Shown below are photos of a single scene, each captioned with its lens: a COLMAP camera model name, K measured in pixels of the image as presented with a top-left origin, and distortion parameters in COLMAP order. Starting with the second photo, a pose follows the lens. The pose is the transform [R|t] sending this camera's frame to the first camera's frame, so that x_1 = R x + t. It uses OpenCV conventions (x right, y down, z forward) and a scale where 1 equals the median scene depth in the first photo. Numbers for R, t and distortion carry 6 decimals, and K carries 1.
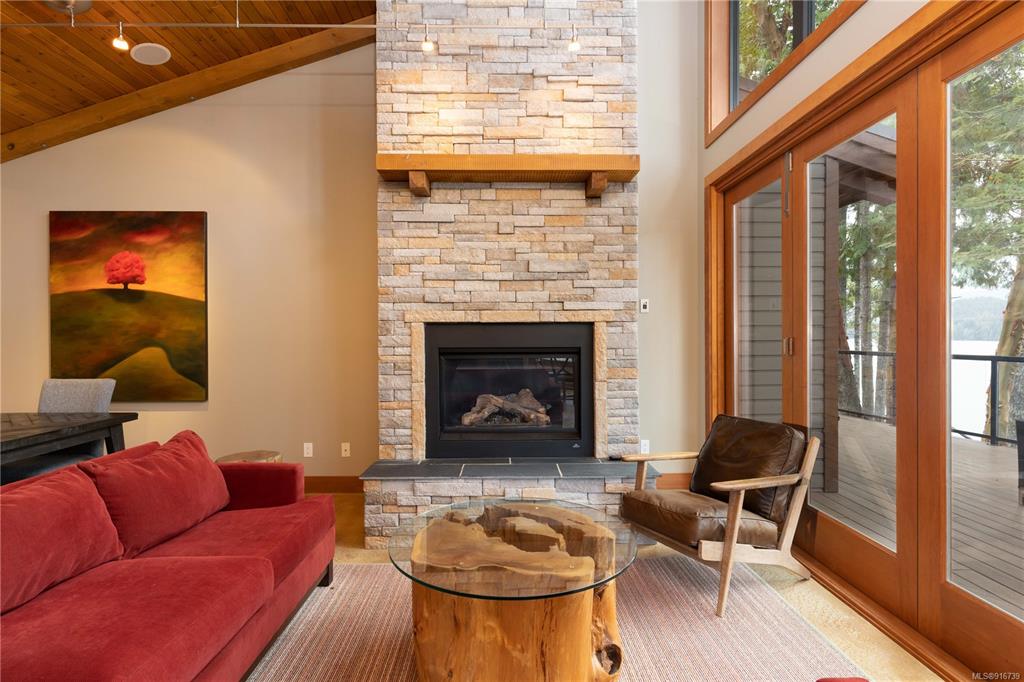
lens RADIAL K [[512.1, 0, 508.9], [0, 512.1, 340.0], [0, 0, 1]] dist [0.002313, -0.000327]
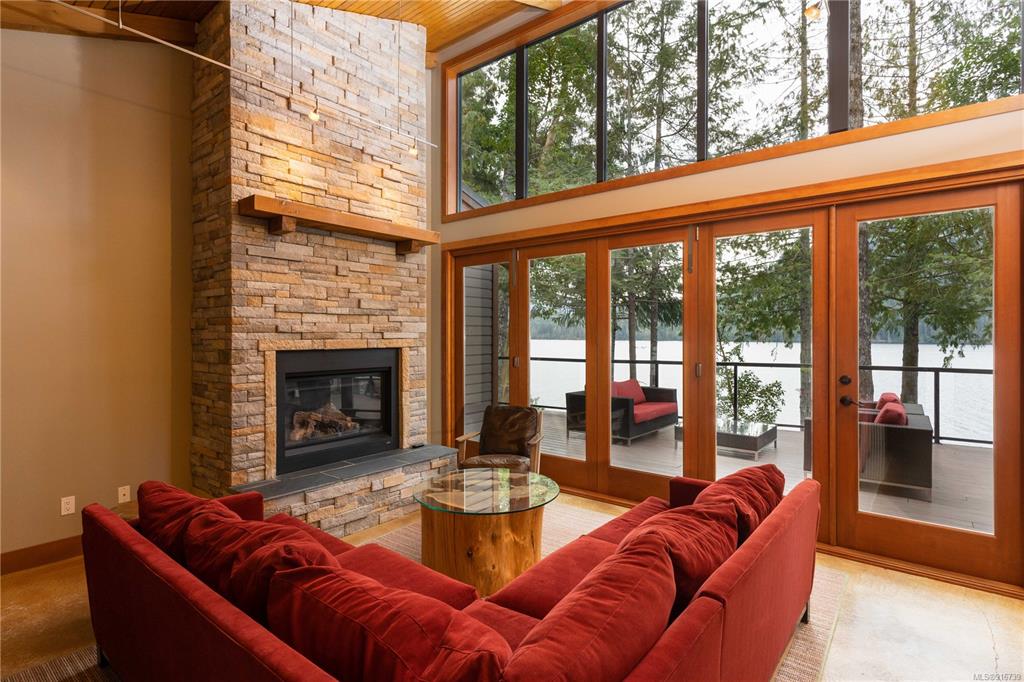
lens RADIAL K [[512.1, 0, 508.9], [0, 512.1, 340.0], [0, 0, 1]] dist [0.002313, -0.000327]
pose [[0.643222, -0.006623, 0.765651, -0.680917], [0.005424, 0.999977, 0.004094, -0.058882], [-0.765660, 0.001520, 0.643244, -0.077994]]
